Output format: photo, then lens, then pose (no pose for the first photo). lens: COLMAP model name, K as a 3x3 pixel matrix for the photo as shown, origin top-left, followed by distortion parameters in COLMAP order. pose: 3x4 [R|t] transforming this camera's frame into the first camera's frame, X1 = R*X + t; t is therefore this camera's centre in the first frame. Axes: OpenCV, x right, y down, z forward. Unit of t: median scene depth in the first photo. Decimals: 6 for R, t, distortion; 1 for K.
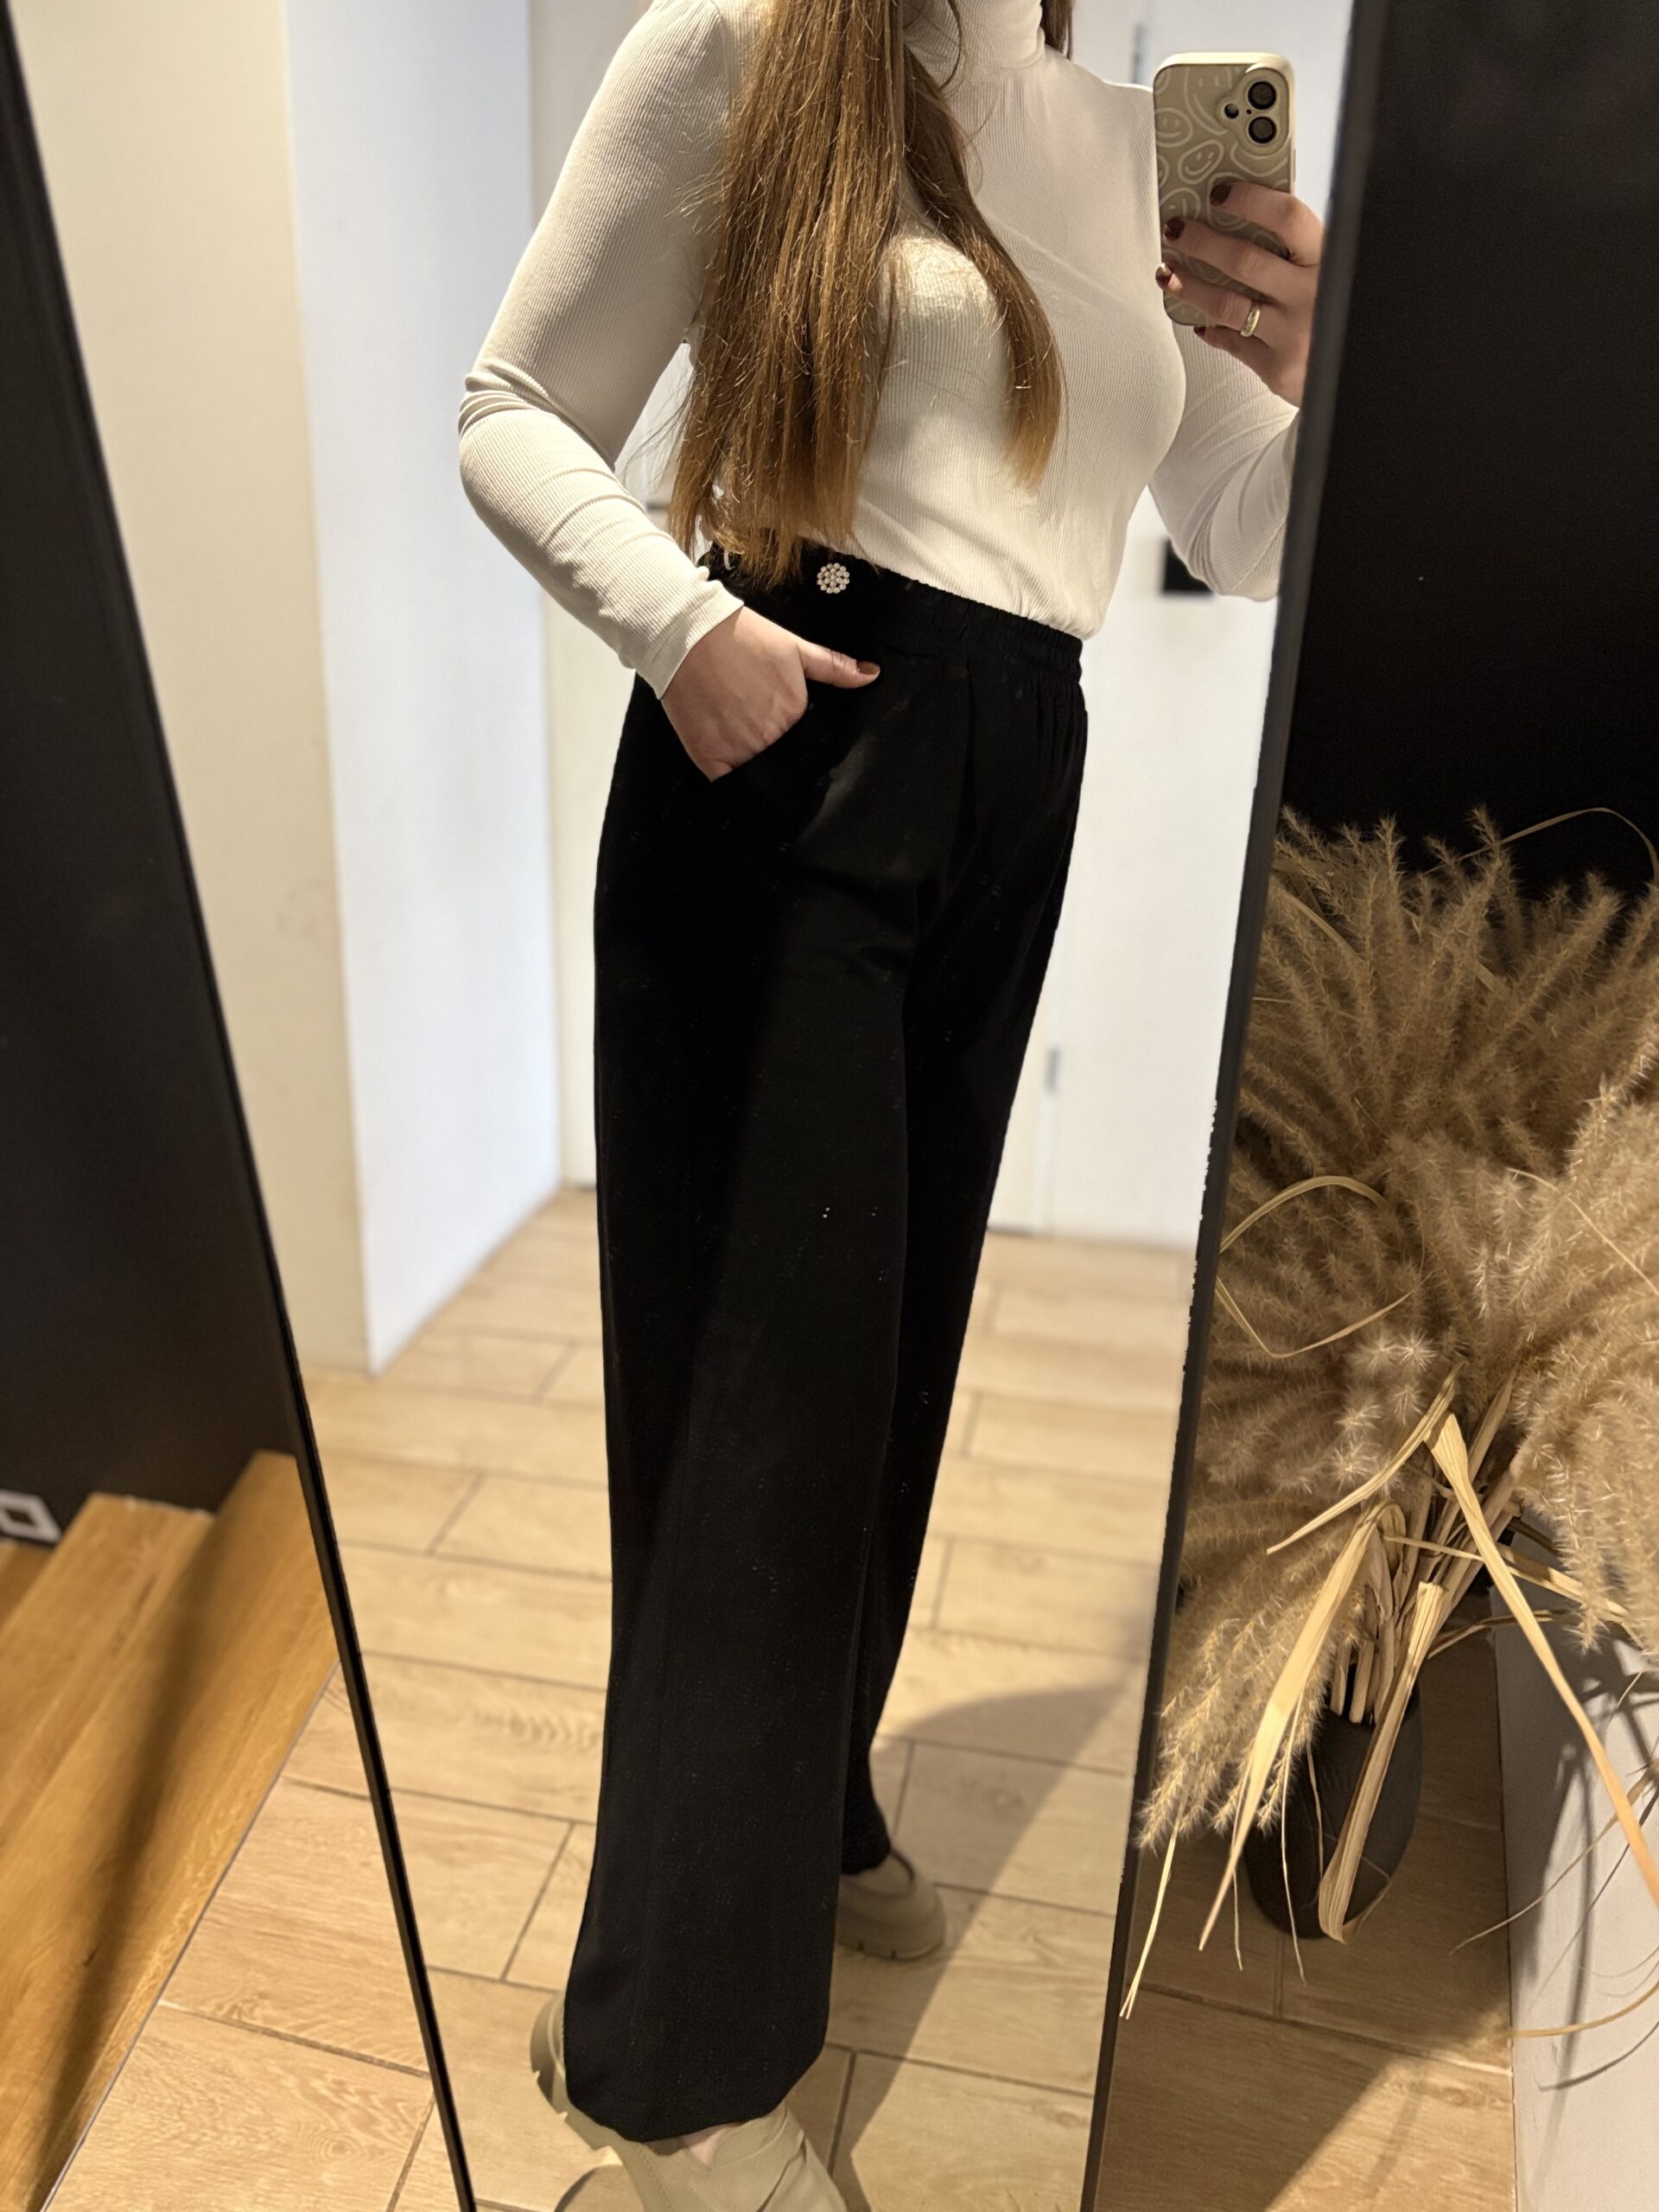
lens RADIAL K [[1663.0, 0, 841.7], [0, 1663.0, 1127.3], [0, 0, 1]] dist [0.040654, -0.050819]
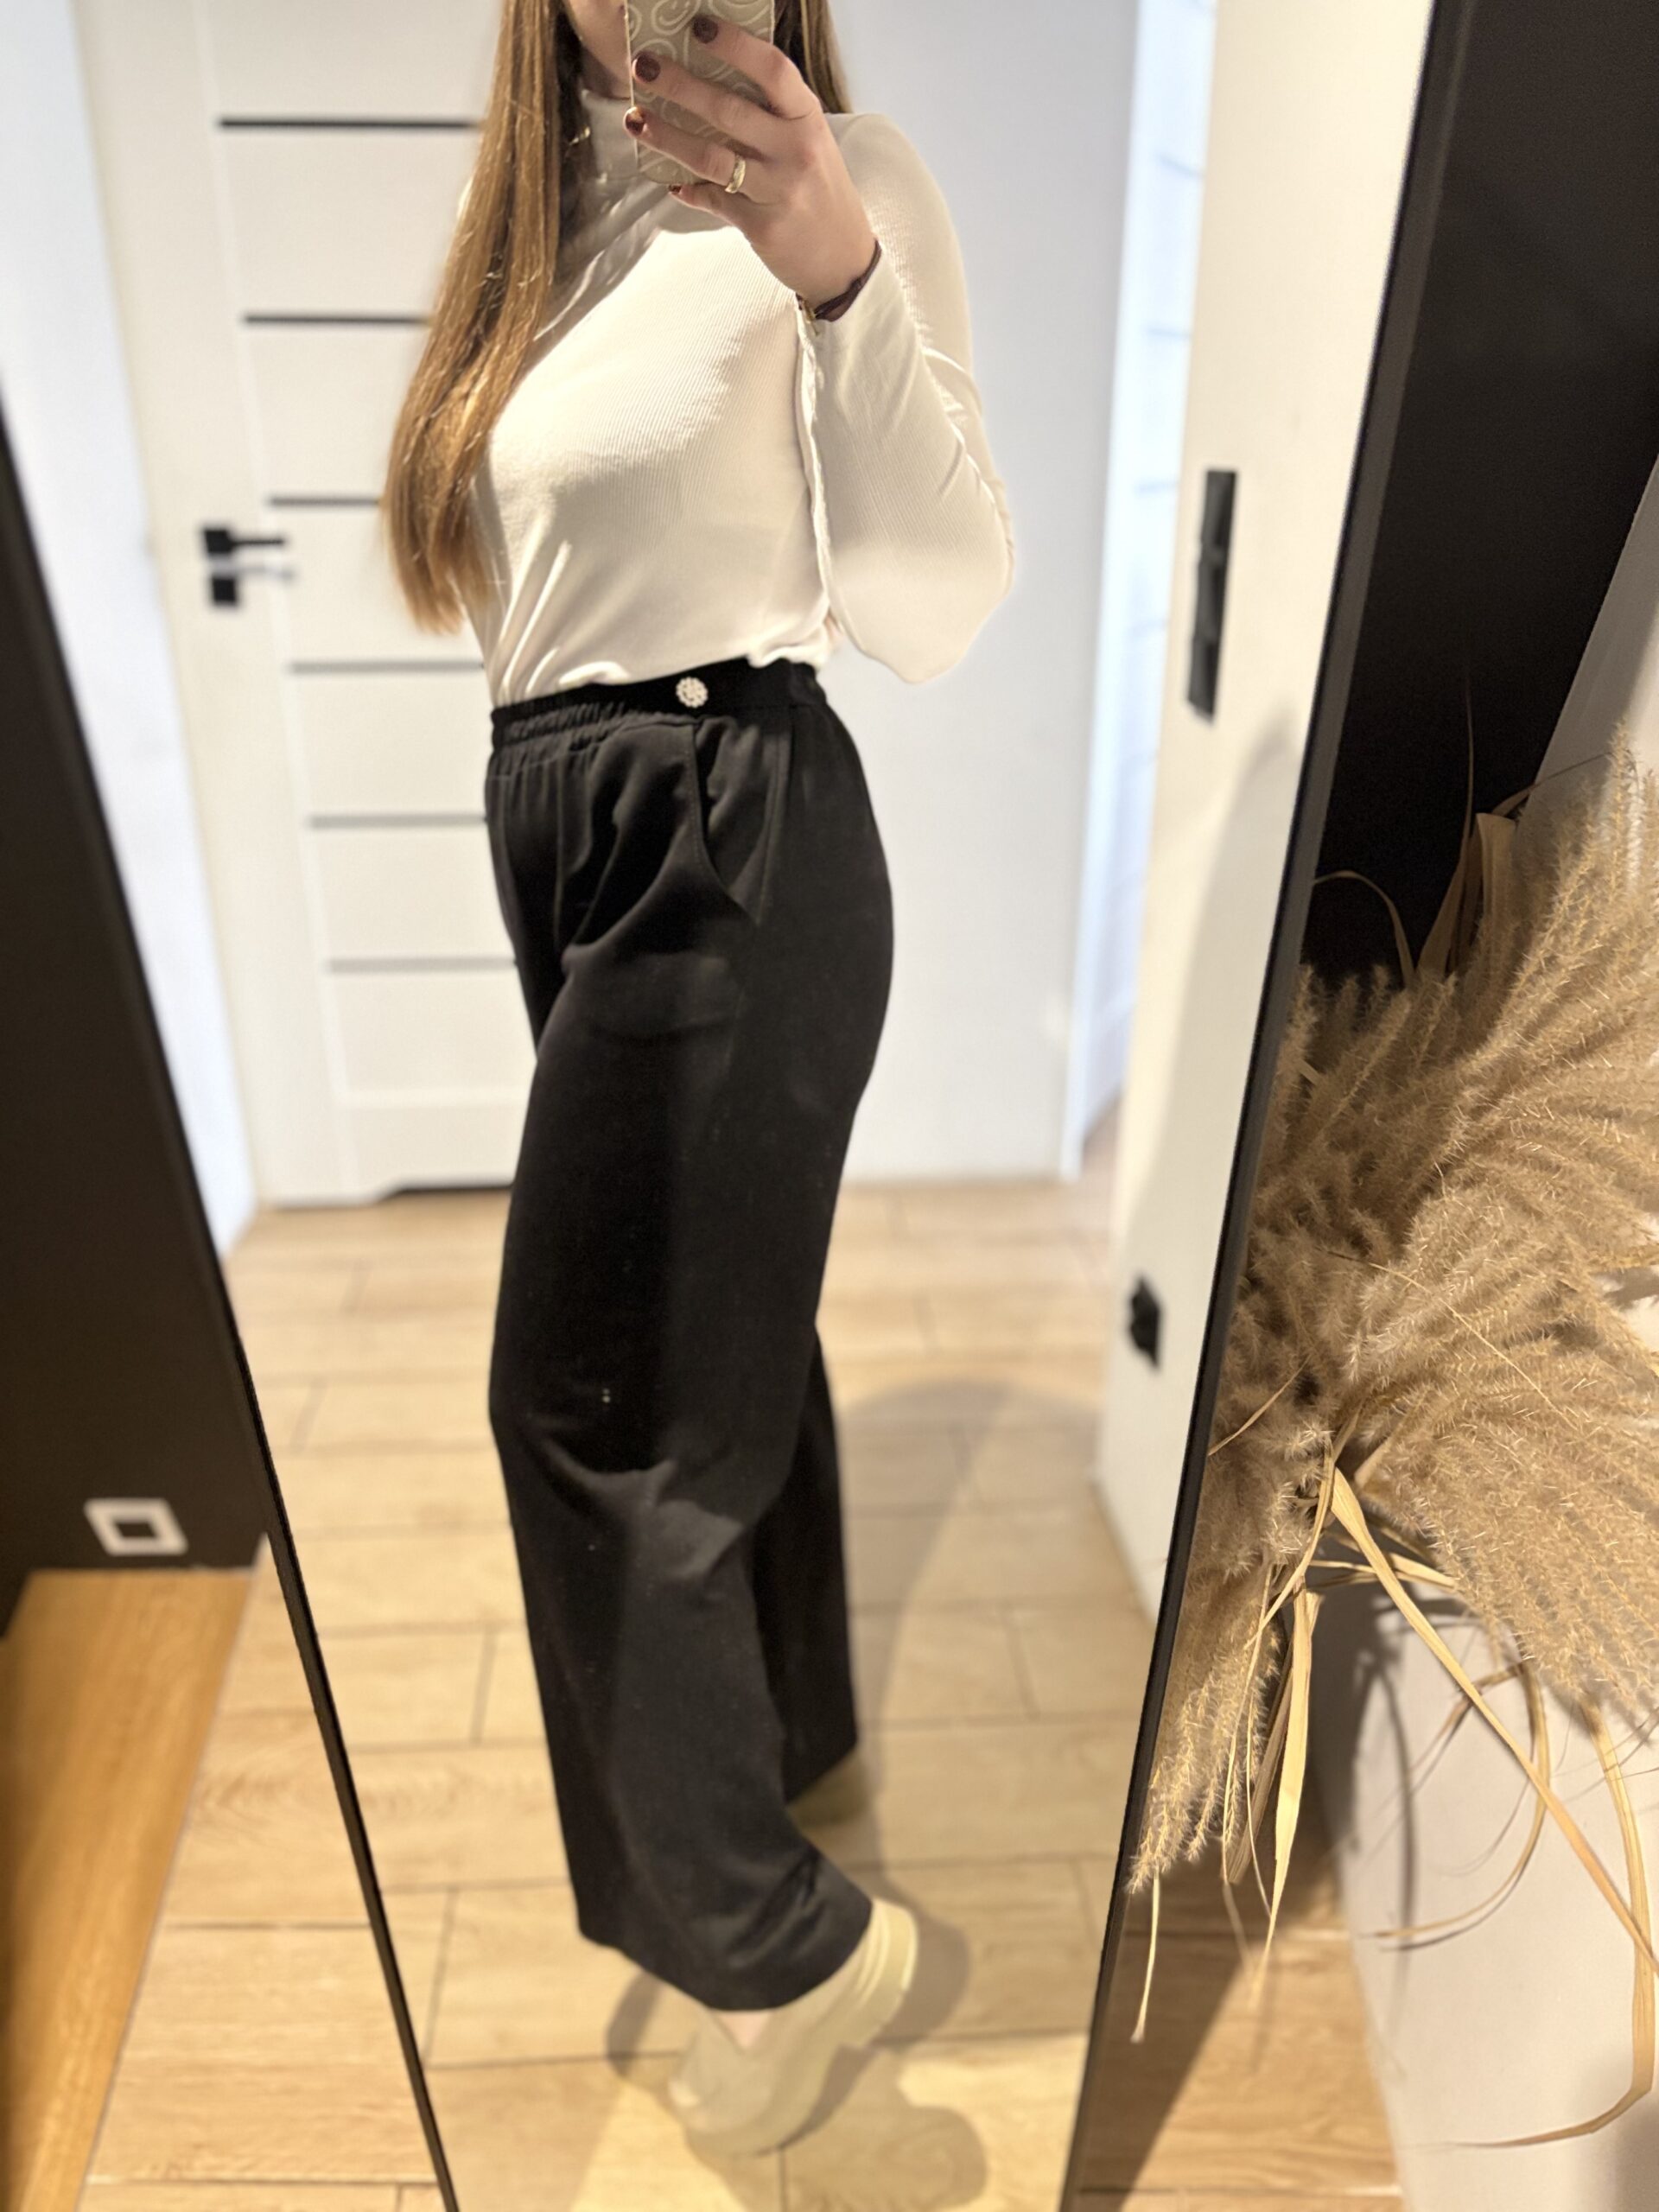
lens RADIAL K [[1663.0, 0, 821.6], [0, 1663.0, 1116.5], [0, 0, 1]] dist [0.040654, -0.050819]
pose [[0.968498, -0.132096, 0.211096, -0.128013], [0.118618, 0.990078, 0.075340, -0.132727], [-0.218953, -0.047927, 0.974558, -0.025292]]
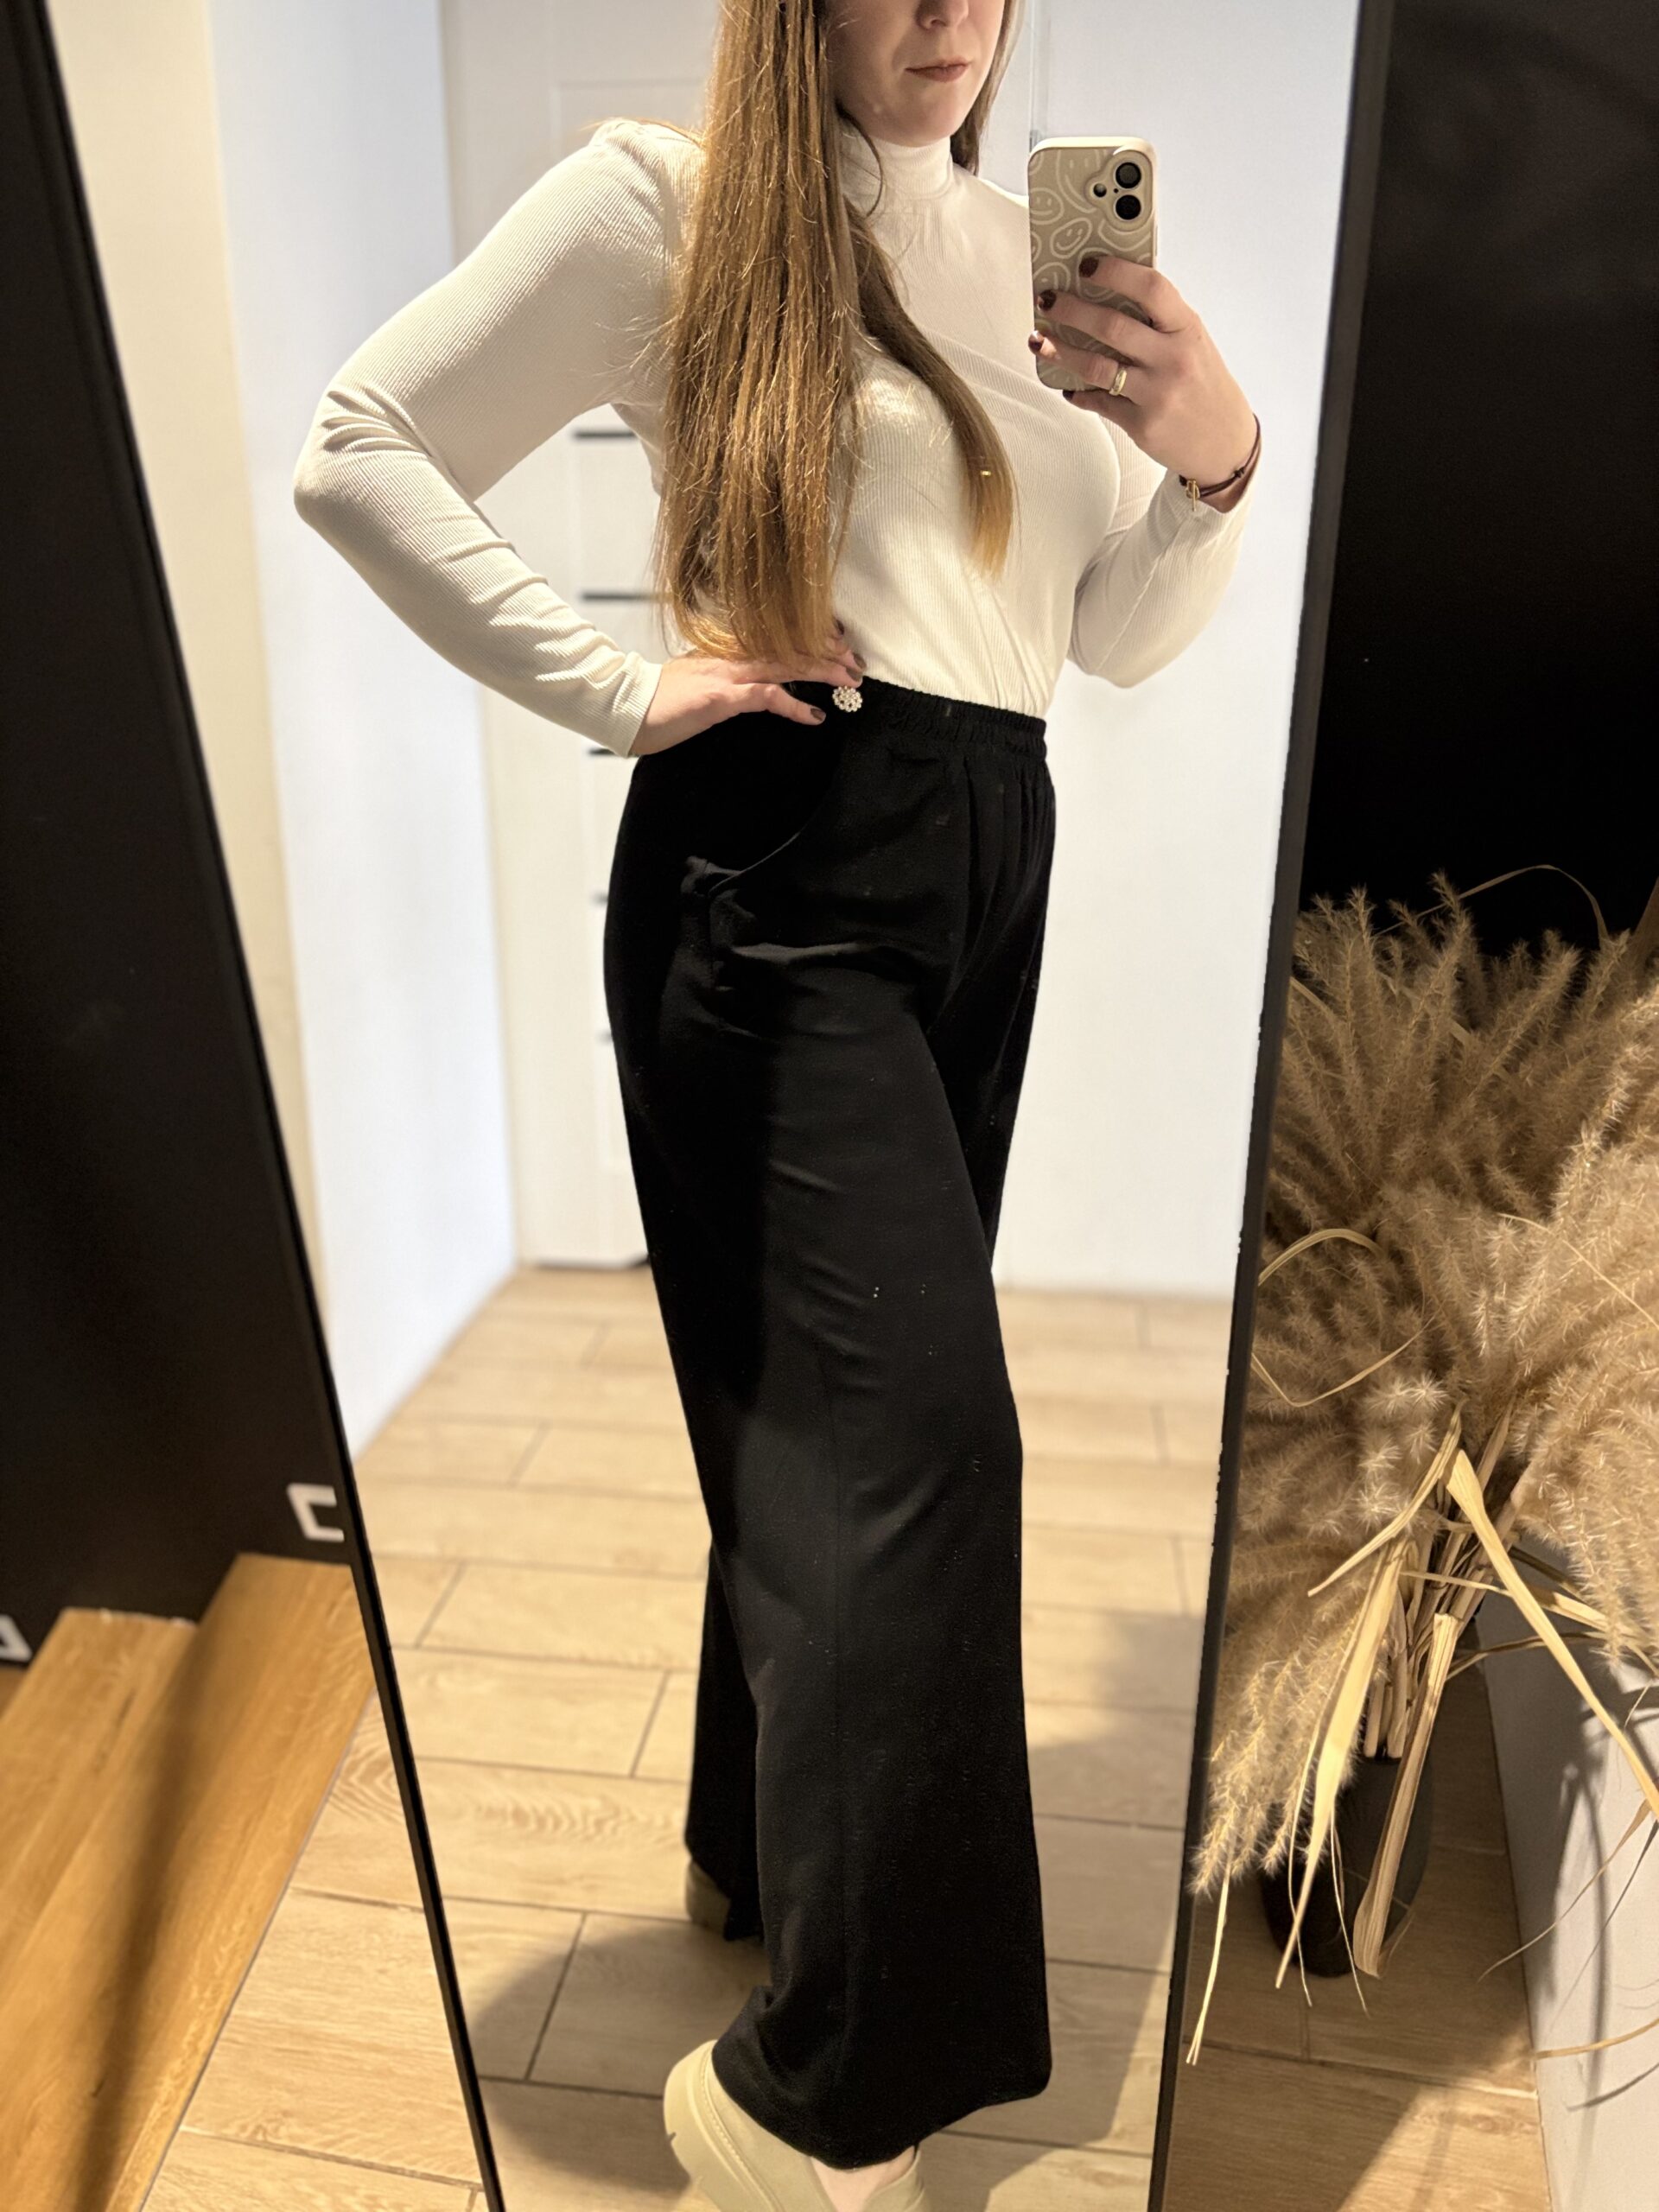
lens RADIAL K [[1663.0, 0, 844.1], [0, 1663.0, 1108.1], [0, 0, 1]] dist [0.040654, -0.050819]
pose [[0.997685, -0.049322, 0.046817, -0.039927], [0.051465, 0.997627, -0.045743, -0.009677], [-0.044450, 0.048046, 0.997856, -0.026567]]
